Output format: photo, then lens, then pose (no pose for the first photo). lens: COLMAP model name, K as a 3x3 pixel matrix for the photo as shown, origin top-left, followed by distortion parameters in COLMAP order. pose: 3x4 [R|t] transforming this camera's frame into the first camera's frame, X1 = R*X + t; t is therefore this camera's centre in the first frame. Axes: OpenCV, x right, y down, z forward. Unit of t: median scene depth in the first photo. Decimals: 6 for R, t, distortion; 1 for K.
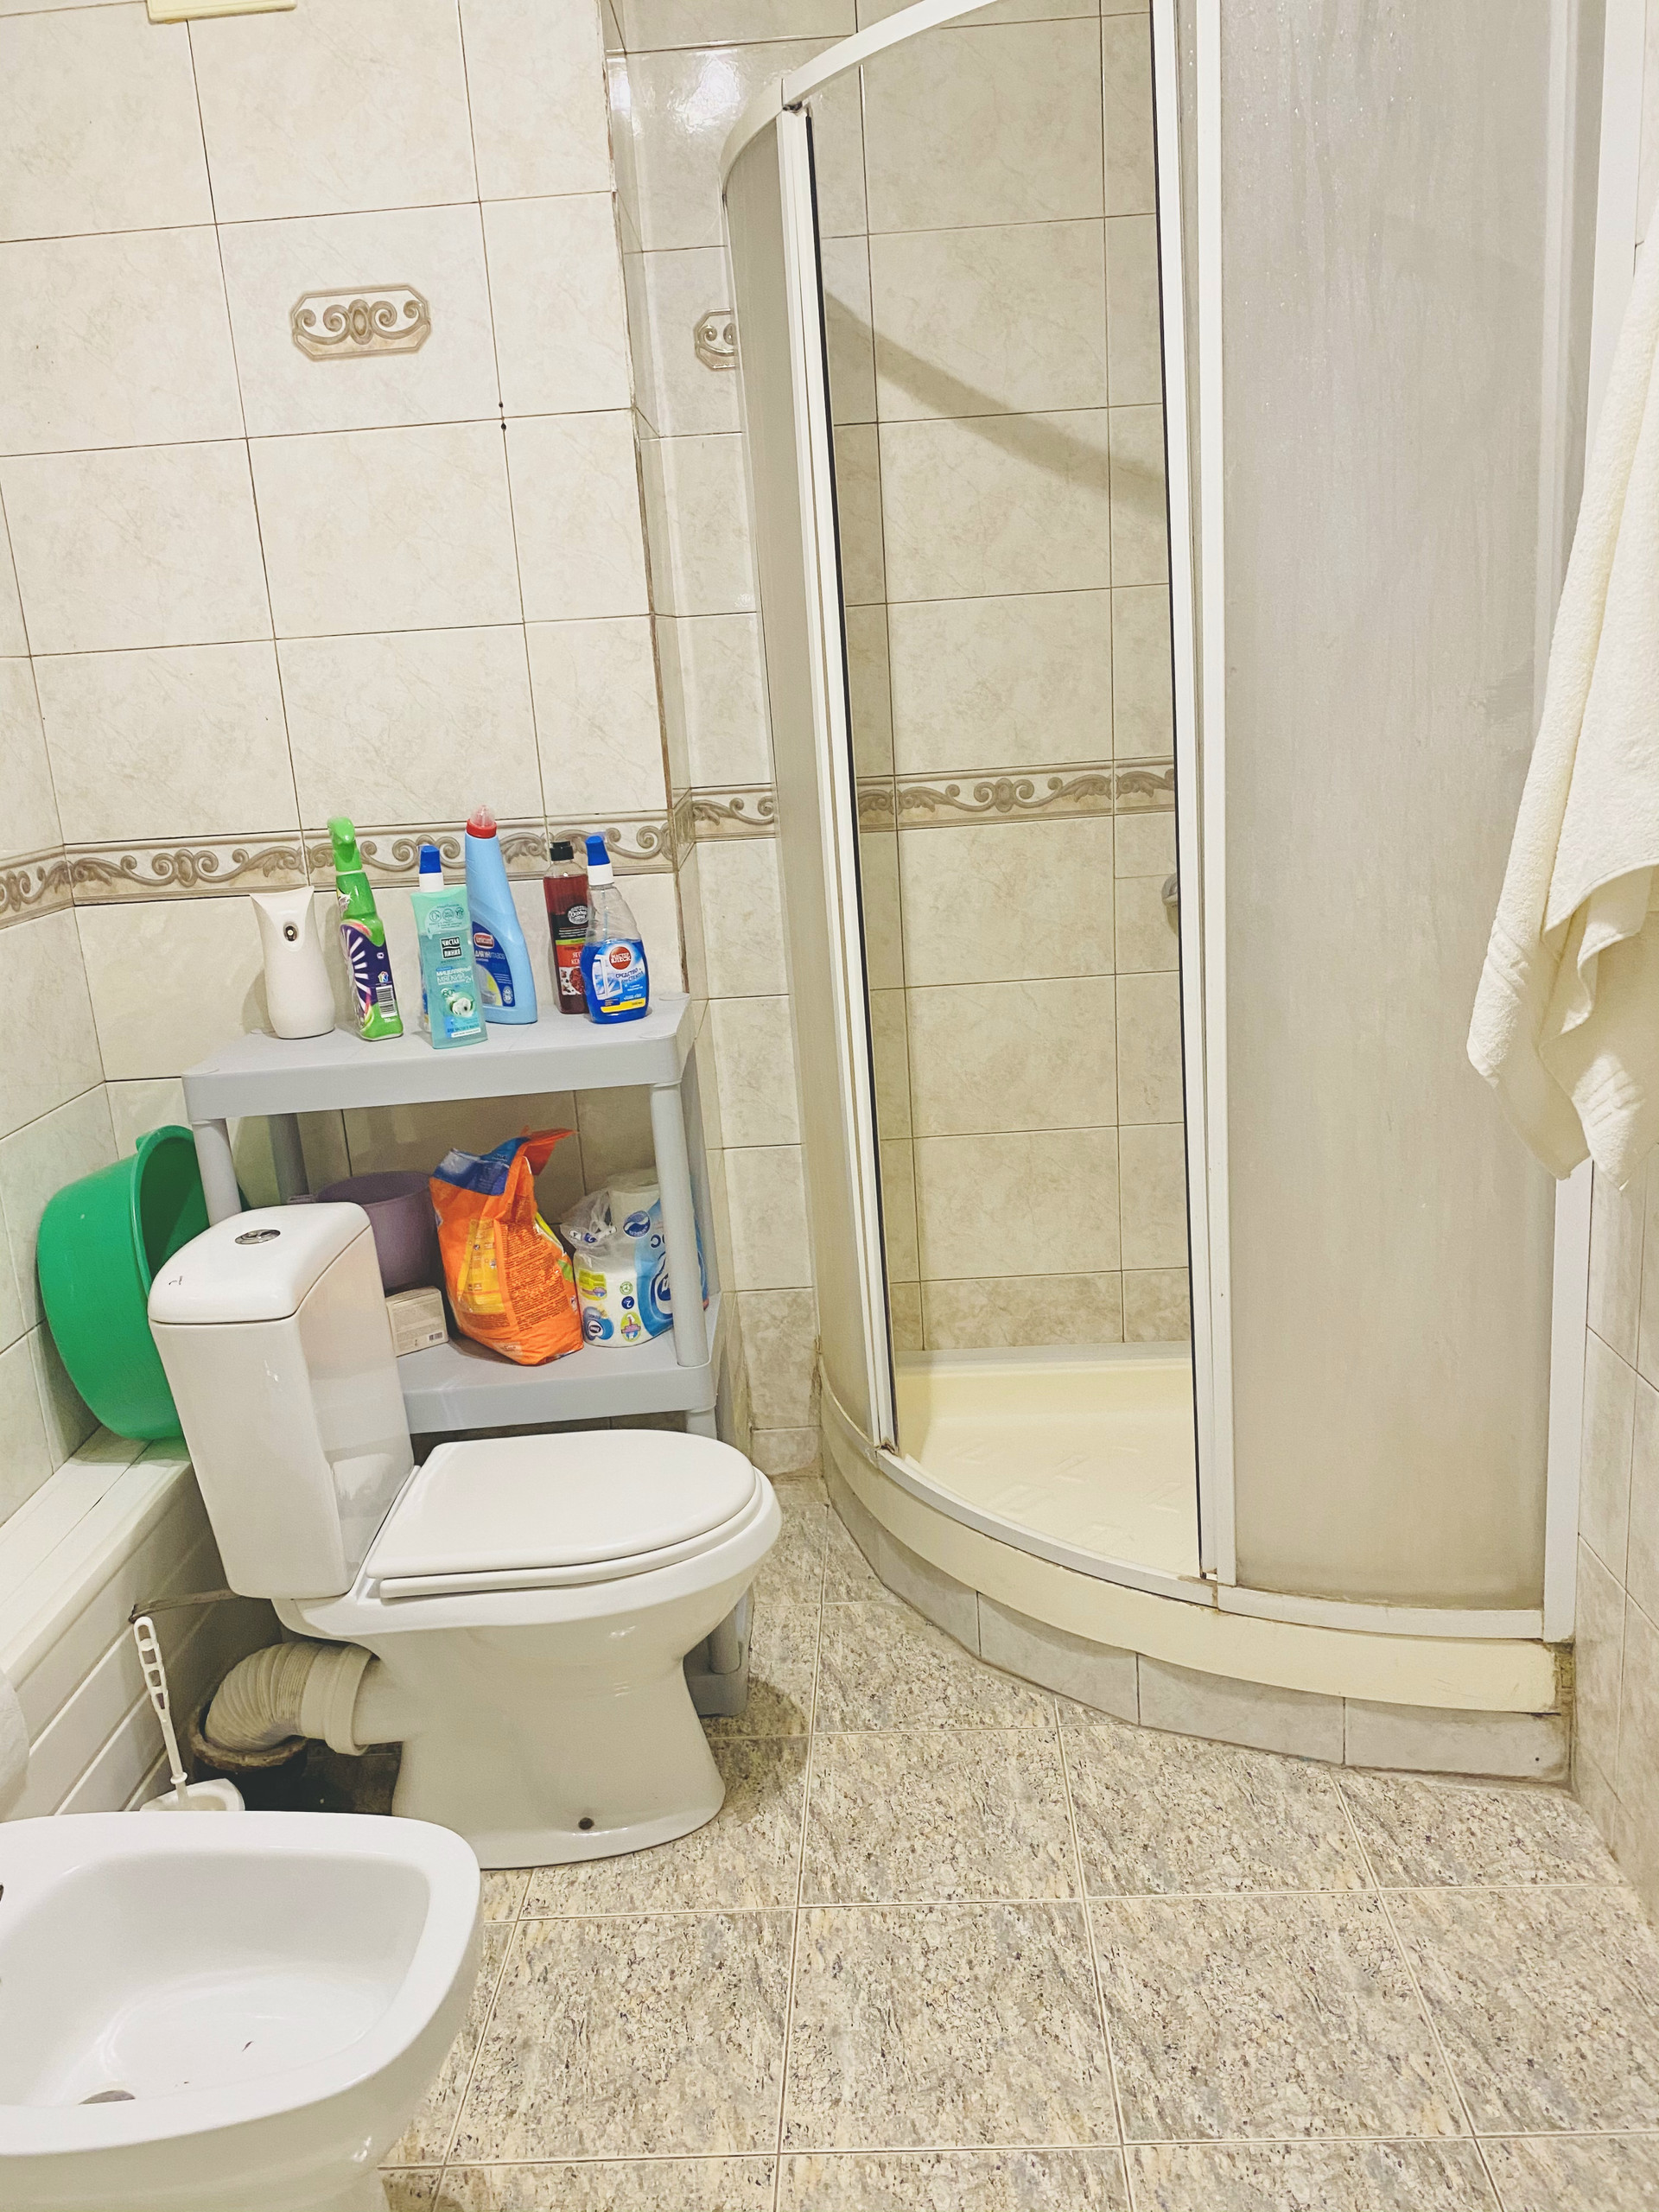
lens RADIAL K [[1718.4, 0, 830.9], [0, 1718.4, 1107.9], [0, 0, 1]] dist [0.079227, -0.010040]
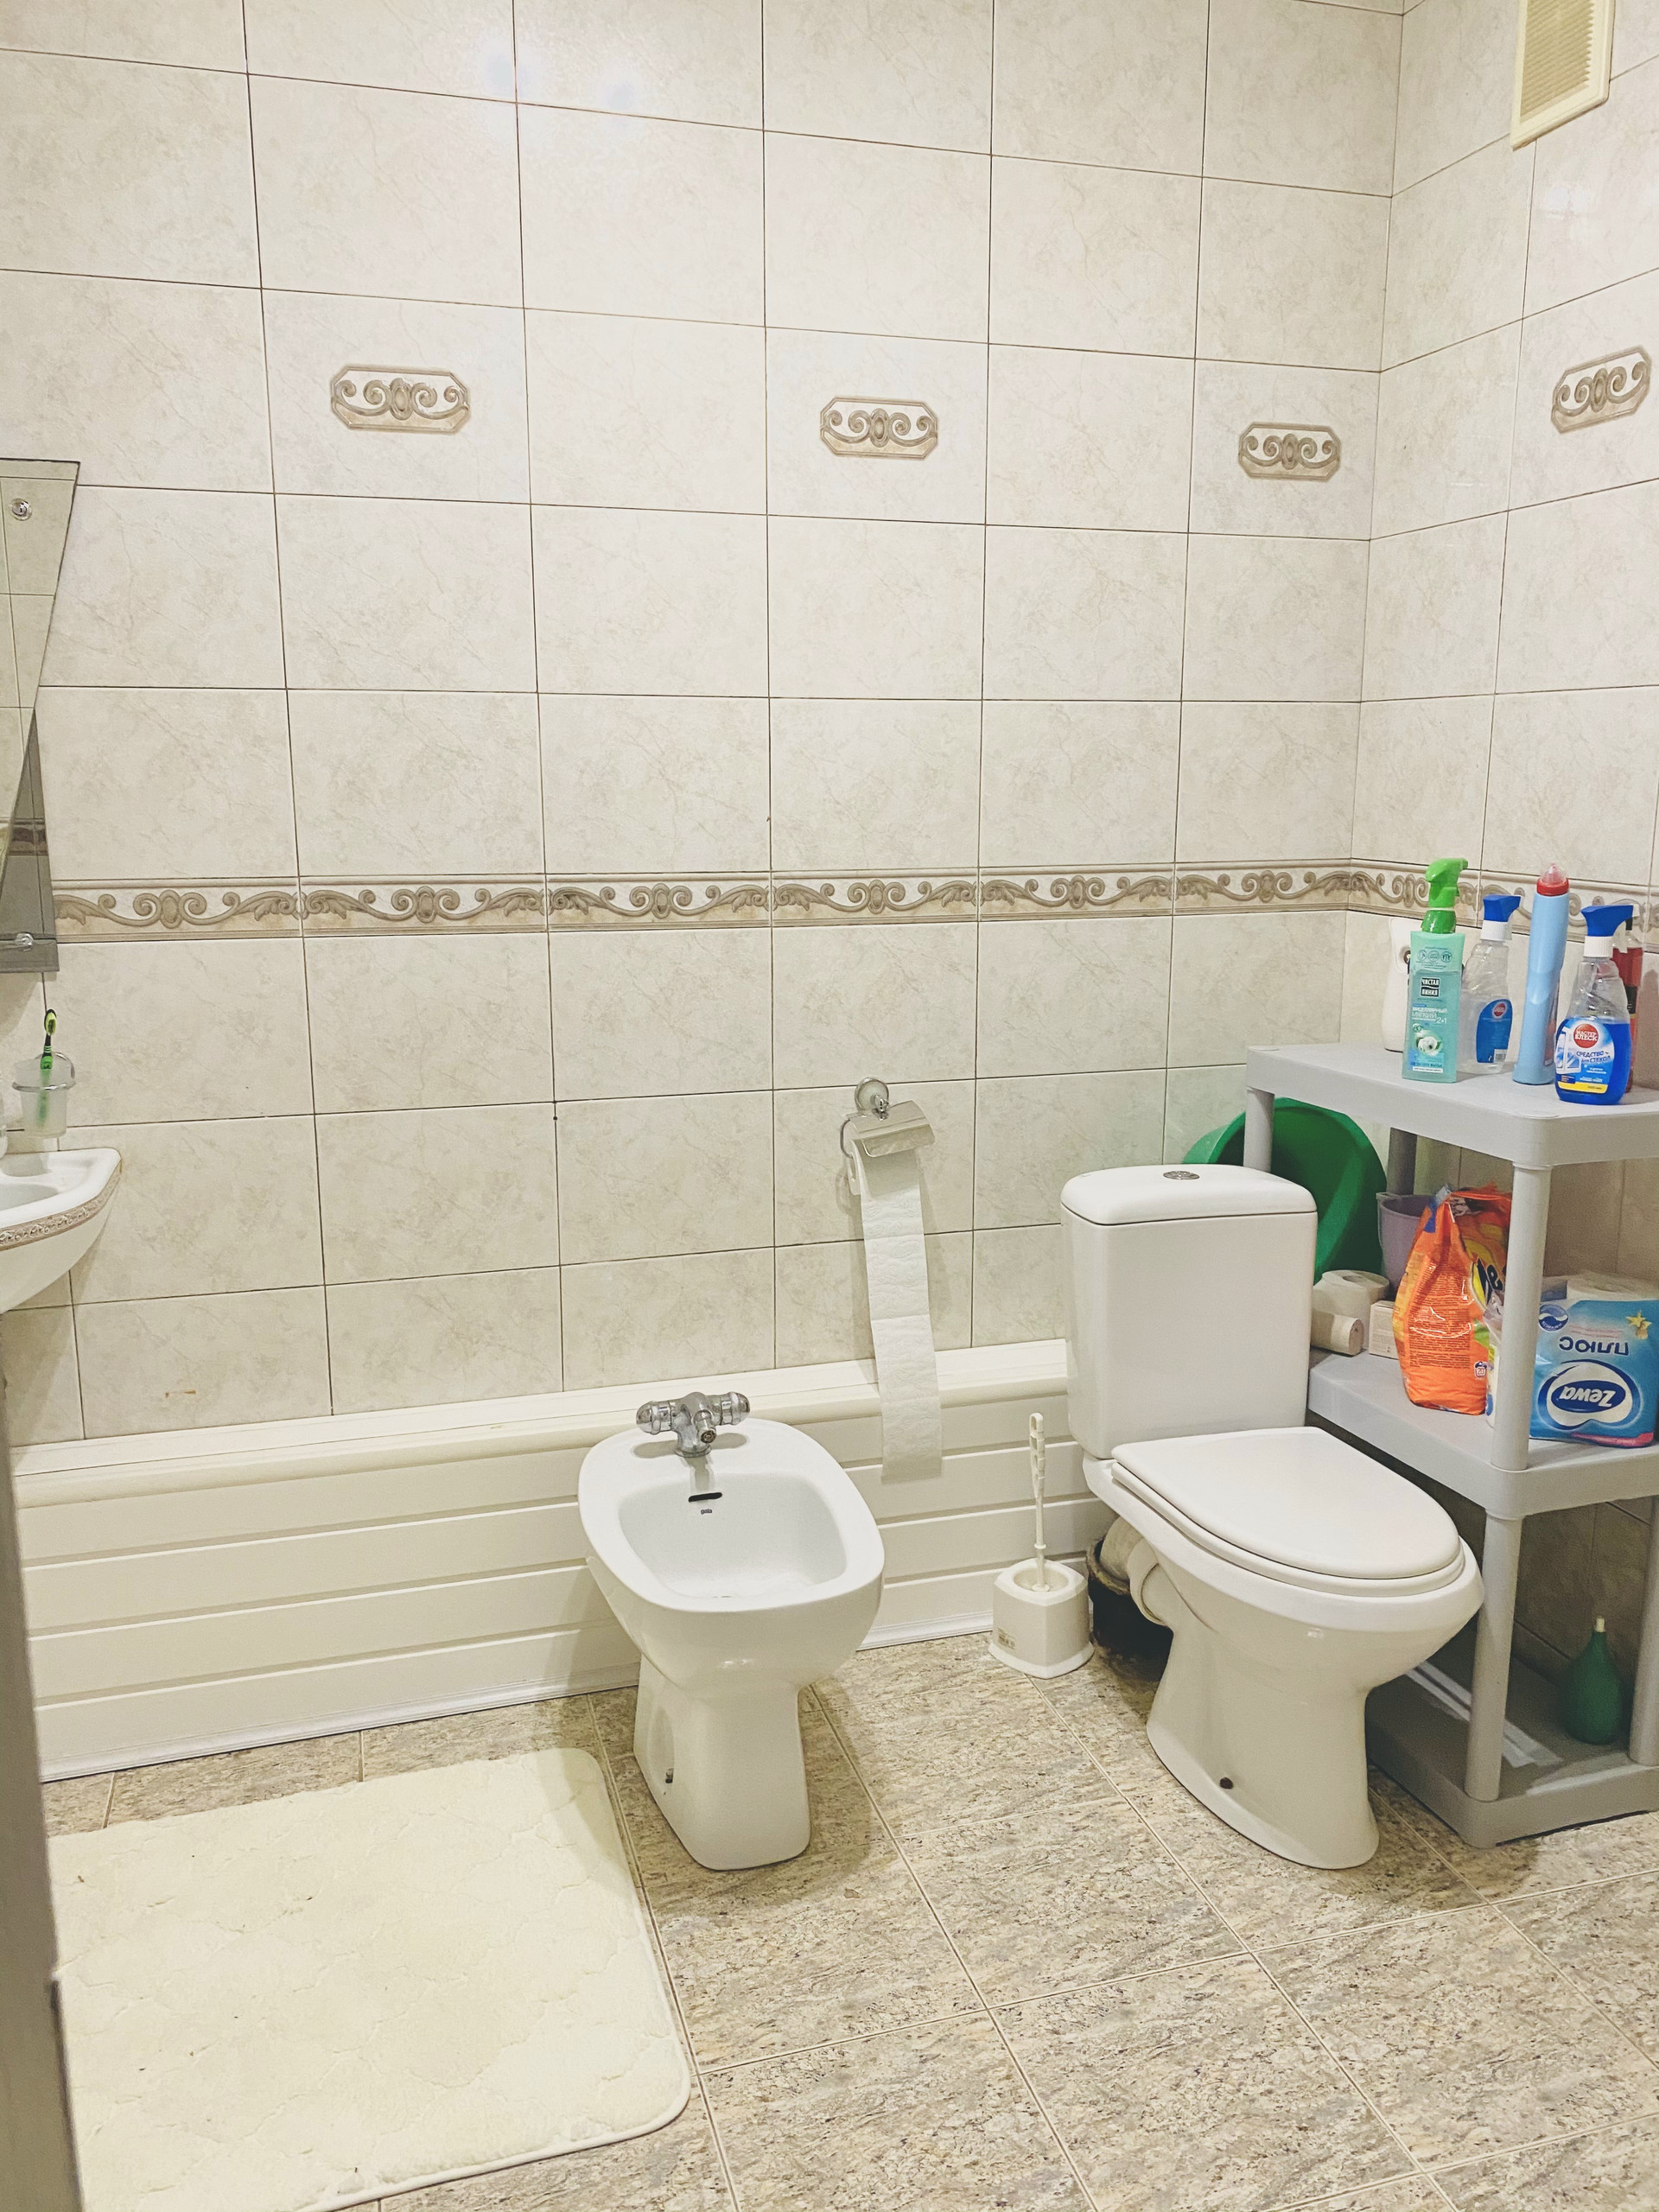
lens RADIAL K [[1718.4, 0, 827.5], [0, 1718.4, 1107.4], [0, 0, 1]] dist [0.079227, -0.010040]
pose [[0.333283, 0.252862, -0.908286, 0.628678], [-0.259371, 0.950784, 0.169521, -0.105936], [0.906449, 0.179085, 0.382465, 0.268571]]
